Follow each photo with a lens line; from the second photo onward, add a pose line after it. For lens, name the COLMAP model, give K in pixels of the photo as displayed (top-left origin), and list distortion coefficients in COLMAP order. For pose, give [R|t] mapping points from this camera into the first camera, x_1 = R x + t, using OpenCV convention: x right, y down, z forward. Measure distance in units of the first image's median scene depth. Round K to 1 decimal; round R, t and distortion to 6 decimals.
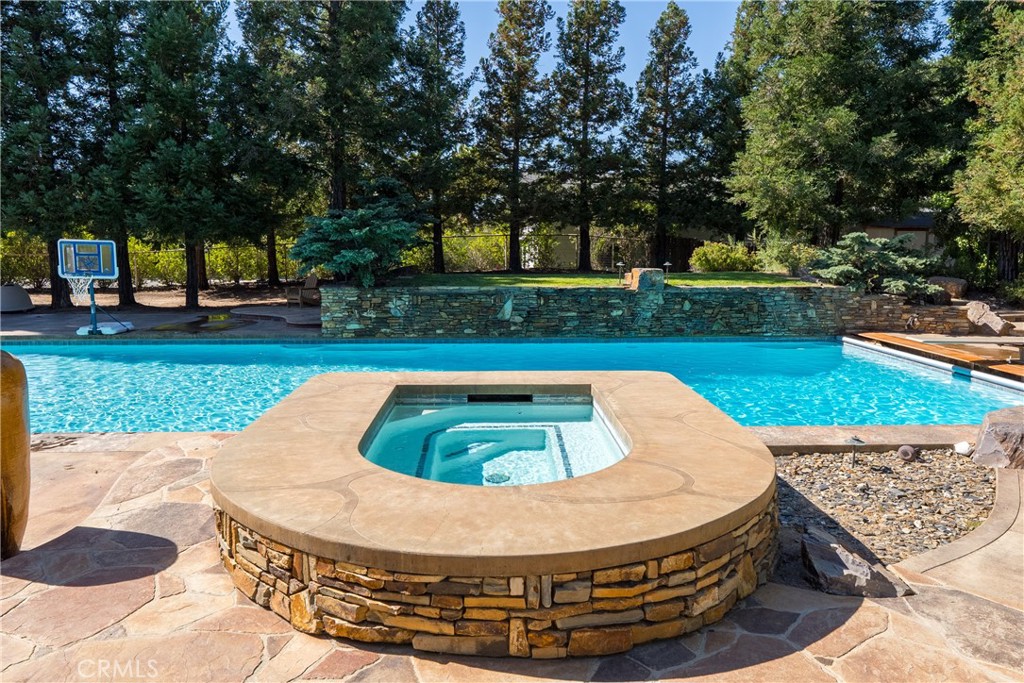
lens RADIAL K [[718.6, 0, 512.0], [0, 718.6, 341.5], [0, 0, 1]] dist [0.008019, 0.001445]
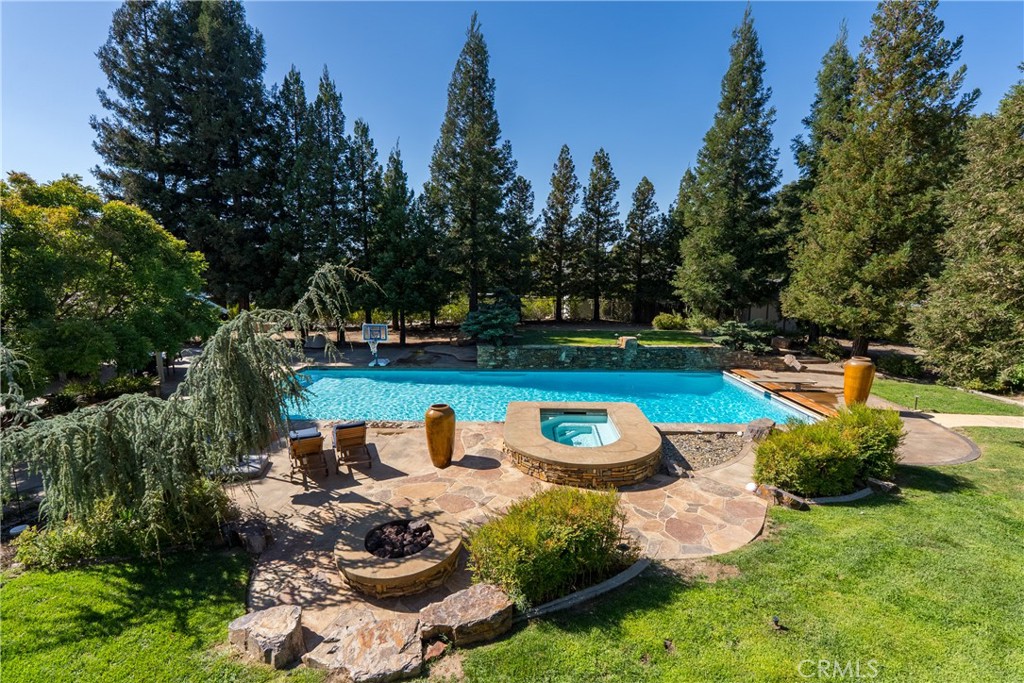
lens RADIAL K [[459.7, 0, 512.0], [0, 459.7, 341.5], [0, 0, 1]] dist [0.004053, 0.000551]
pose [[0.997587, 0.008145, -0.068944, -0.062851], [-0.007603, 0.999938, 0.008124, -0.096706], [0.069006, -0.007580, 0.997587, -0.374620]]
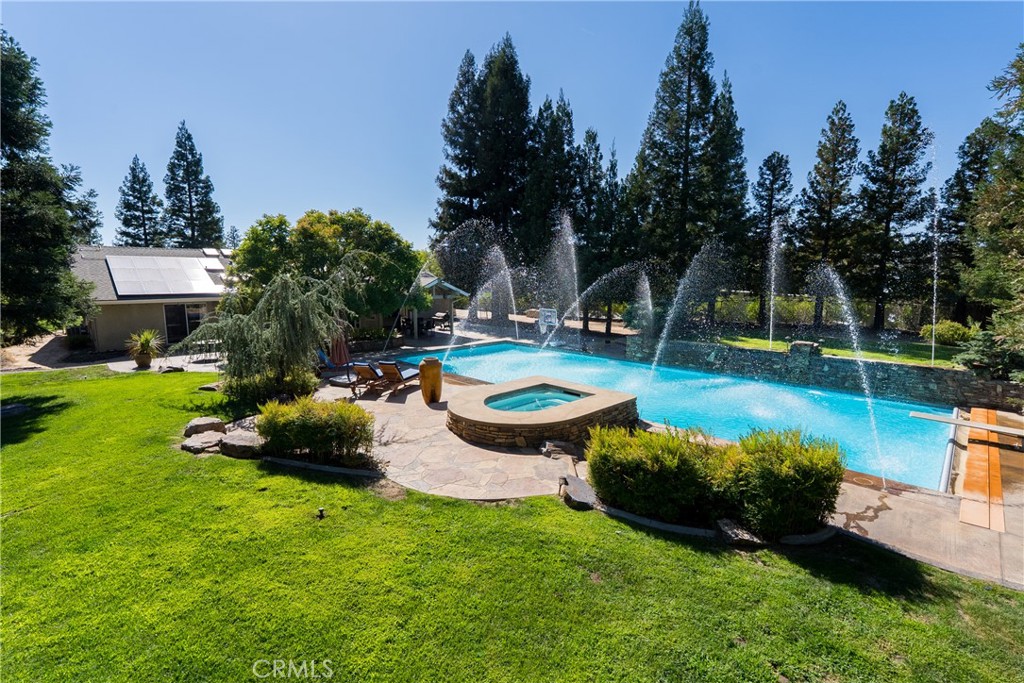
lens RADIAL K [[462.8, 0, 512.0], [0, 462.8, 341.5], [0, 0, 1]] dist [-0.011584, 0.005311]
pose [[0.674812, 0.102548, -0.730830, 0.506936], [-0.101875, 0.993762, 0.045375, -0.082641], [0.730924, 0.043834, 0.681049, -0.198676]]
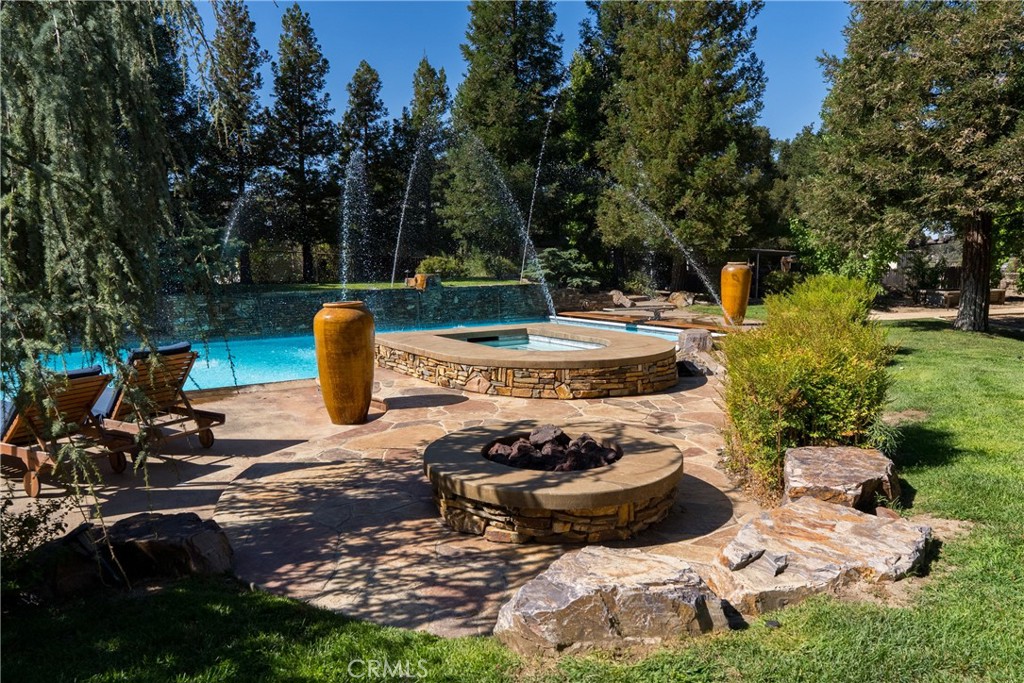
lens RADIAL K [[701.8, 0, 512.0], [0, 701.8, 341.5], [0, 0, 1]] dist [-0.009501, -0.000922]
pose [[0.853899, -0.069474, 0.515781, -0.374470], [0.080496, 0.996754, 0.000993, 0.038852], [-0.514176, 0.040670, 0.856720, -0.227964]]
